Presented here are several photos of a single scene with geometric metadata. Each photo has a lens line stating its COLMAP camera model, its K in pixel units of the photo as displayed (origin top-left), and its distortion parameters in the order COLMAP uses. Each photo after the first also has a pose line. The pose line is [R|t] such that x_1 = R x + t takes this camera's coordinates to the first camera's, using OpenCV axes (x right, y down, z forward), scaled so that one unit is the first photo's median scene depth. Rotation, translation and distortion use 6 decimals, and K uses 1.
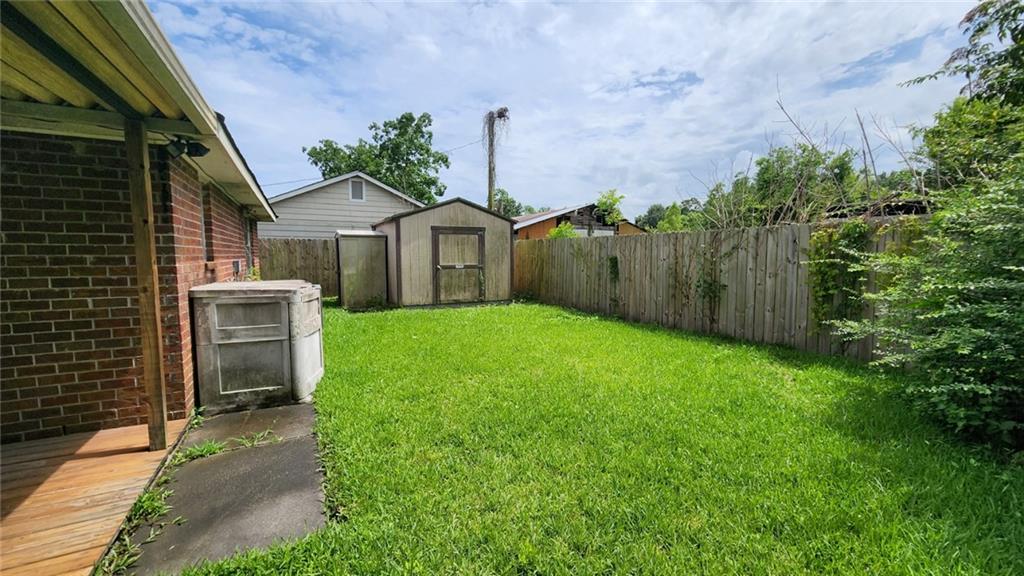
lens RADIAL K [[416.1, 0, 517.8], [0, 416.1, 287.2], [0, 0, 1]] dist [-0.002841, -0.000547]
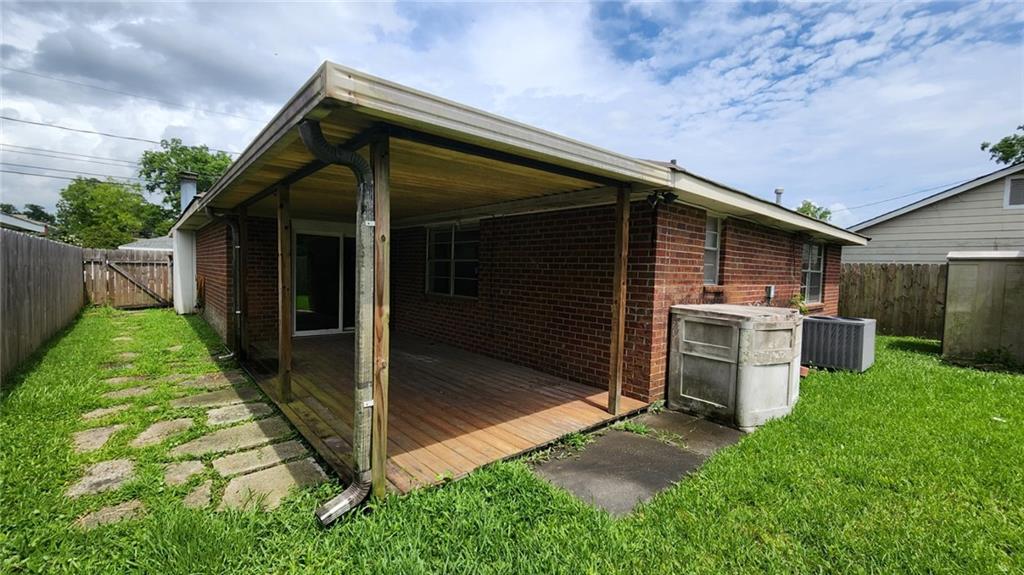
lens RADIAL K [[416.1, 0, 516.2], [0, 416.1, 287.0], [0, 0, 1]] dist [-0.002841, -0.000547]
pose [[0.232986, 0.045547, -0.971413, 0.313915], [-0.103699, 0.994371, 0.021752, -0.029597], [0.966935, 0.095666, 0.236398, 0.218958]]
